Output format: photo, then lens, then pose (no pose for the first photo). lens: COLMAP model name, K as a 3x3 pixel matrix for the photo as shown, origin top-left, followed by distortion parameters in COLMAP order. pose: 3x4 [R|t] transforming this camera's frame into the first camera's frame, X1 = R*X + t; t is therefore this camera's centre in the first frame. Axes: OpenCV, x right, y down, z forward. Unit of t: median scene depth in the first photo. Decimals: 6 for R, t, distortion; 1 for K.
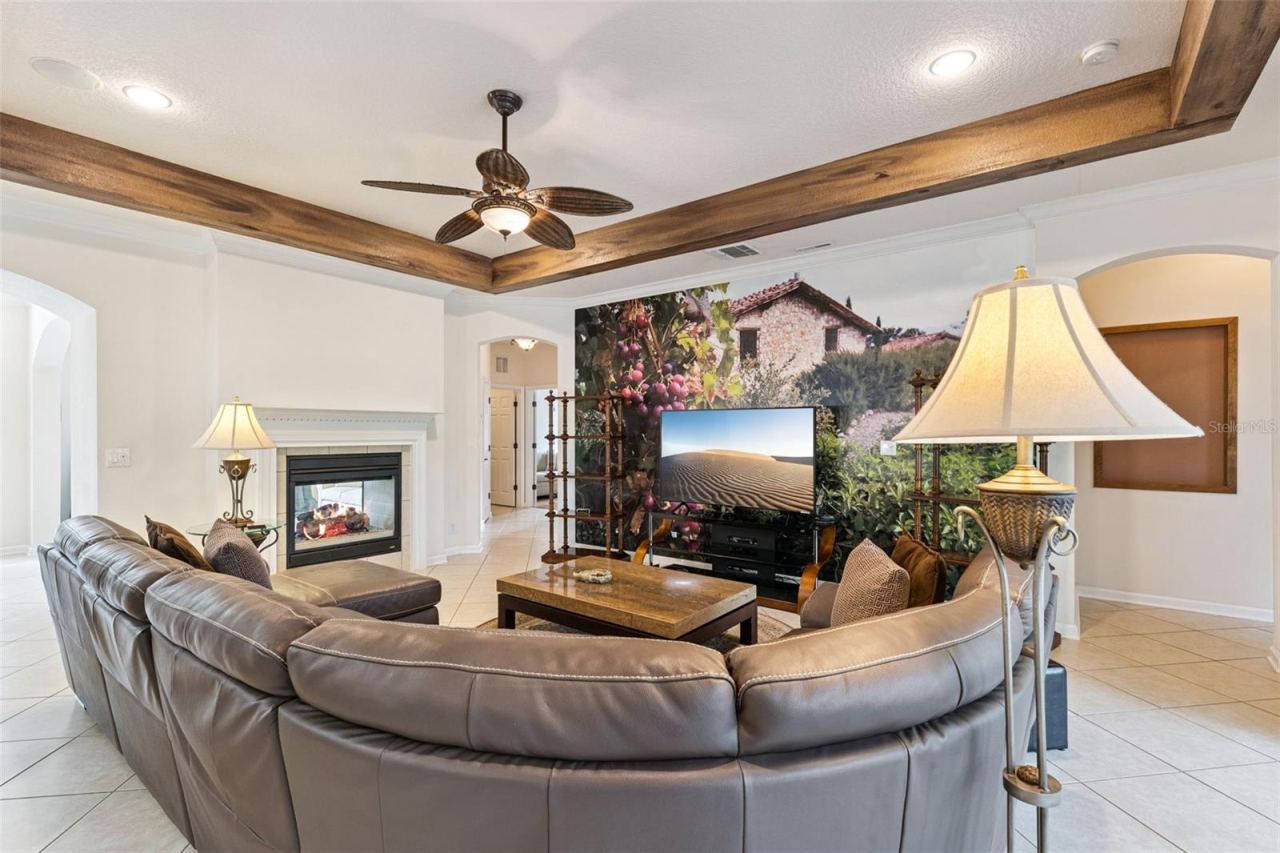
lens RADIAL K [[581.8, 0, 629.2], [0, 581.8, 432.3], [0, 0, 1]] dist [-0.002019, -0.000179]
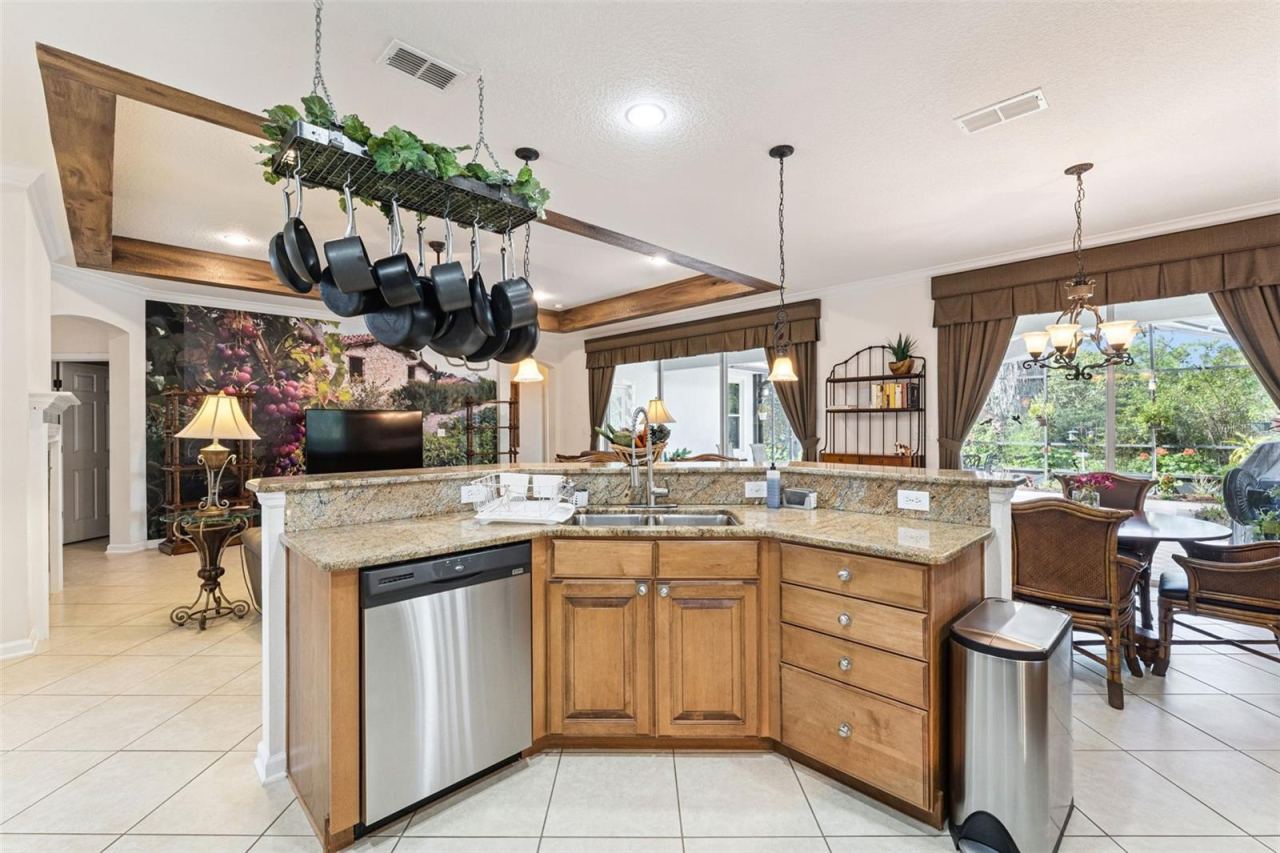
lens RADIAL K [[539.4, 0, 633.5], [0, 539.4, 424.0], [0, 0, 1]] dist [-0.001997, -0.000250]
pose [[0.141398, -0.003307, 0.989947, -1.100412], [0.004016, 0.999988, 0.002767, -0.004244], [-0.989945, 0.003584, 0.141410, 0.088914]]
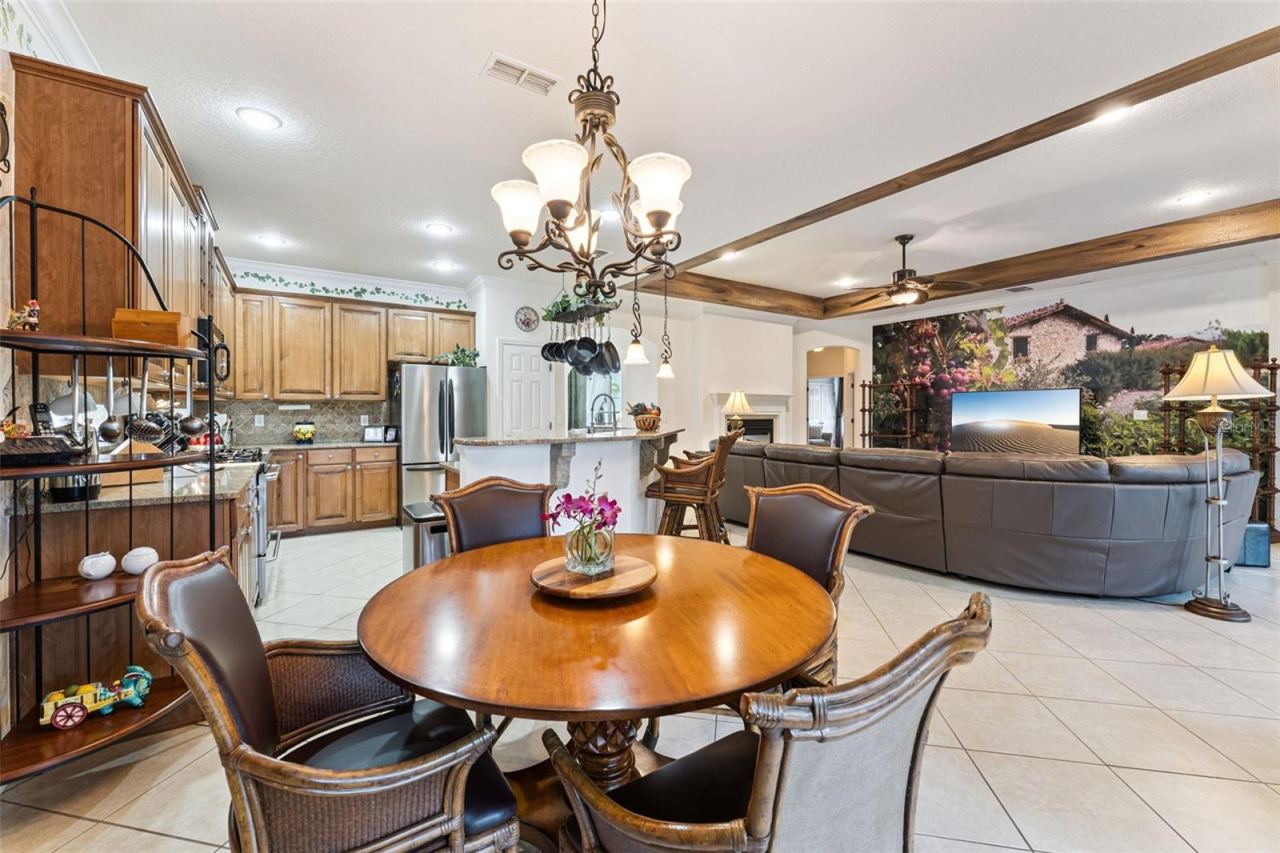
lens RADIAL K [[516.9, 0, 633.9], [0, 516.9, 416.6], [0, 0, 1]] dist [-0.000296, 0.000062]
pose [[0.945519, 0.001639, -0.325563, -0.307285], [-0.000248, 0.999991, 0.004314, 0.022405], [0.325567, -0.003998, 0.945510, -0.591465]]
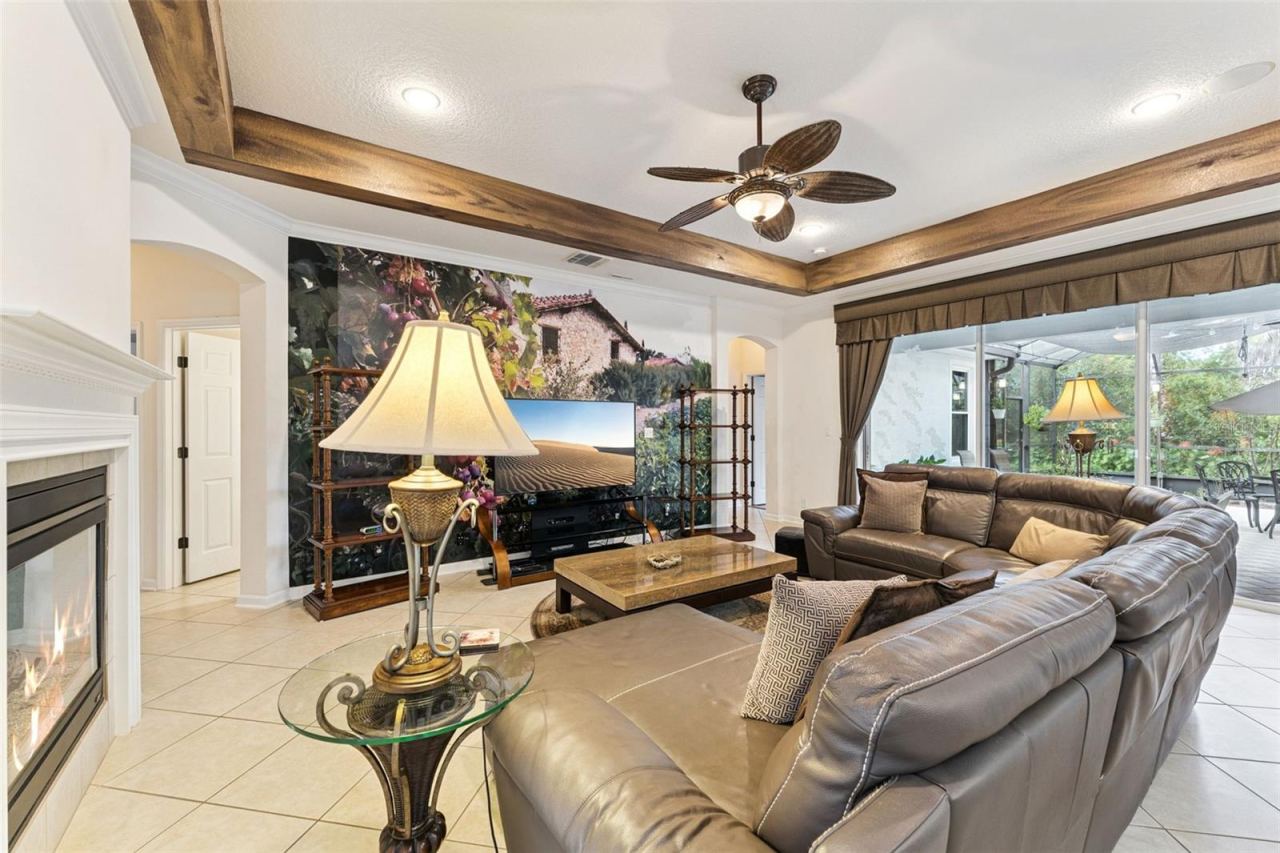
lens RADIAL K [[511.0, 0, 631.8], [0, 511.0, 424.4], [0, 0, 1]] dist [-0.001746, -0.000135]
pose [[0.305795, -0.003916, 0.952089, -0.670475], [-0.000558, 0.999991, 0.004293, 0.000643], [-0.952097, -0.001844, 0.305790, 0.570979]]
